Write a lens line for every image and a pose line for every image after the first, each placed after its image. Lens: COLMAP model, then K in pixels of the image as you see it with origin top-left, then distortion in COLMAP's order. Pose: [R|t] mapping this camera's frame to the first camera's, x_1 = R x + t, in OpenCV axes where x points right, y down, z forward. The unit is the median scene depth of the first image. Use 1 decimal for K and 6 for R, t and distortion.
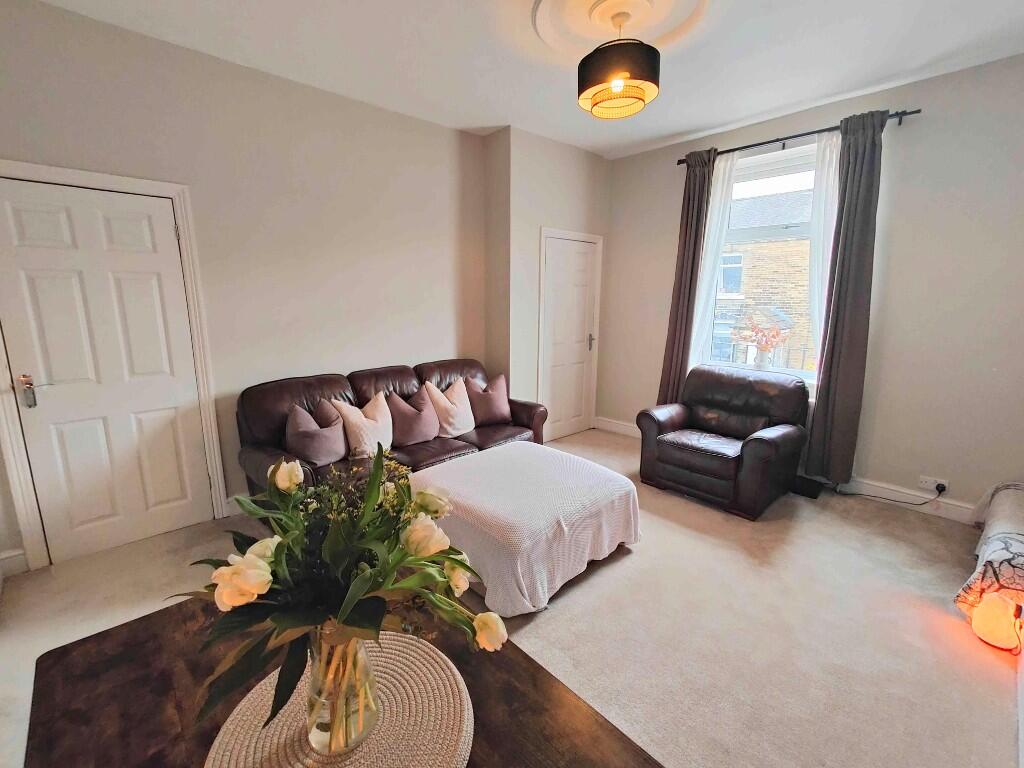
lens RADIAL K [[451.8, 0, 509.1], [0, 451.8, 379.8], [0, 0, 1]] dist [0.003563, 0.000318]
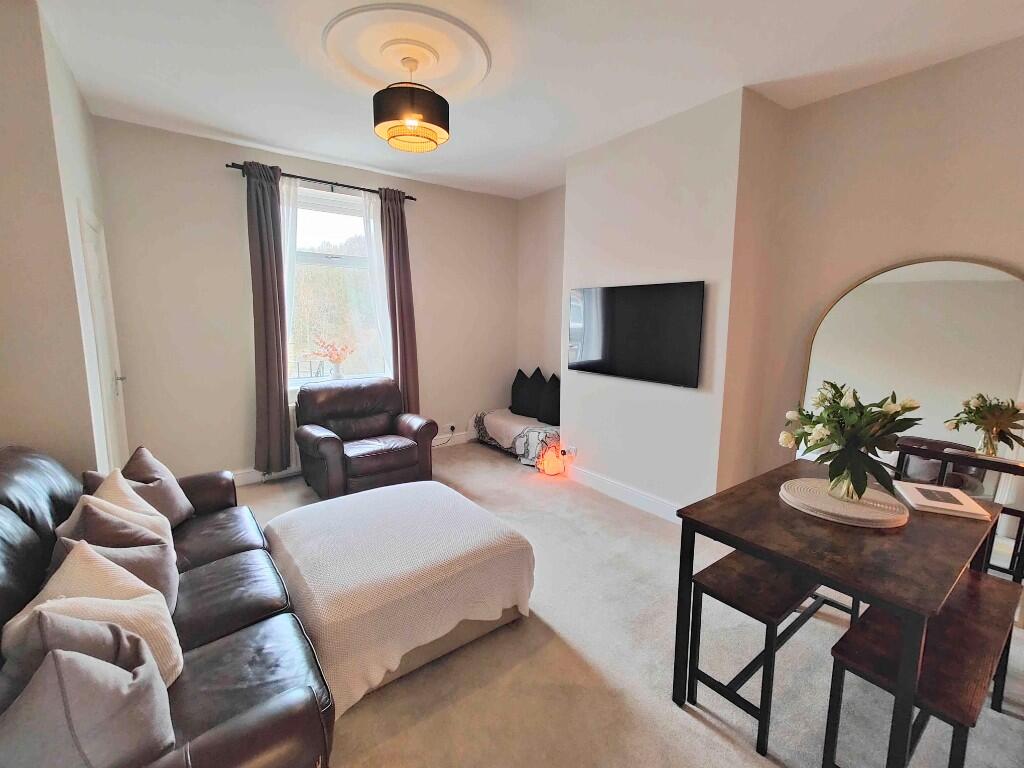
lens RADIAL K [[451.8, 0, 509.1], [0, 451.8, 379.8], [0, 0, 1]] dist [0.003563, 0.000318]
pose [[0.094122, -0.137175, 0.986065, -0.586572], [0.179101, 0.976636, 0.118767, -0.088484], [-0.979318, 0.165427, 0.116491, 0.497501]]
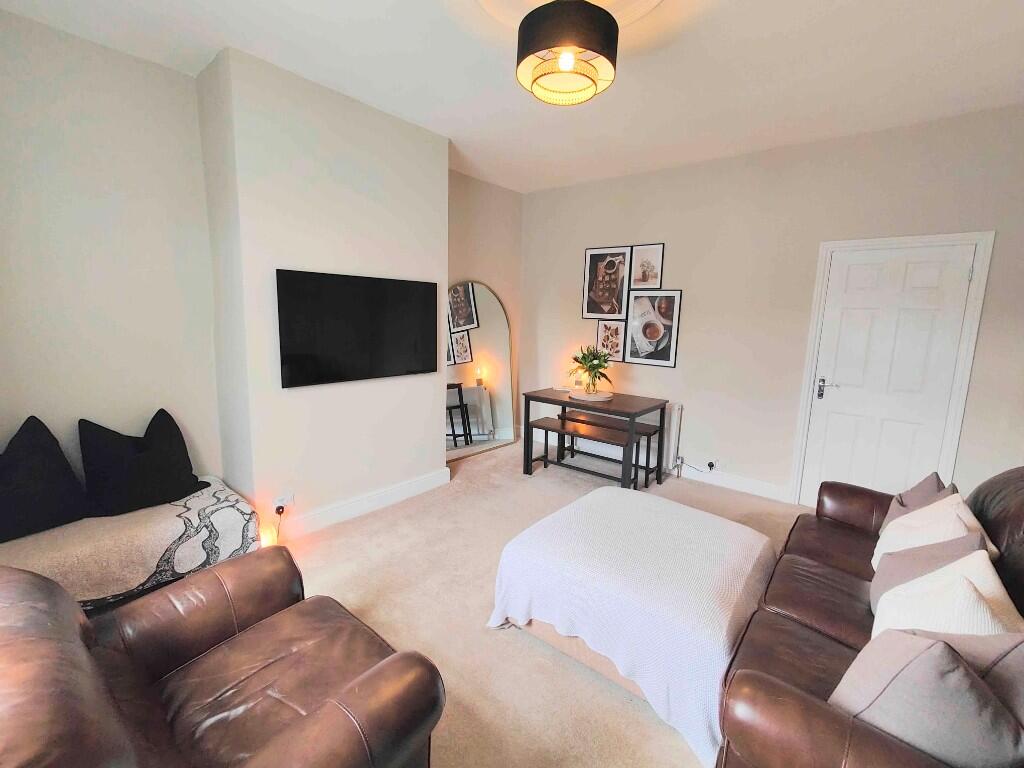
lens RADIAL K [[451.8, 0, 509.1], [0, 451.8, 379.8], [0, 0, 1]] dist [0.003563, 0.000318]
pose [[-0.990901, -0.006194, -0.134451, 0.309019], [-0.050653, 0.942662, 0.329883, -0.248091], [0.124698, 0.333691, -0.934398, 1.285156]]
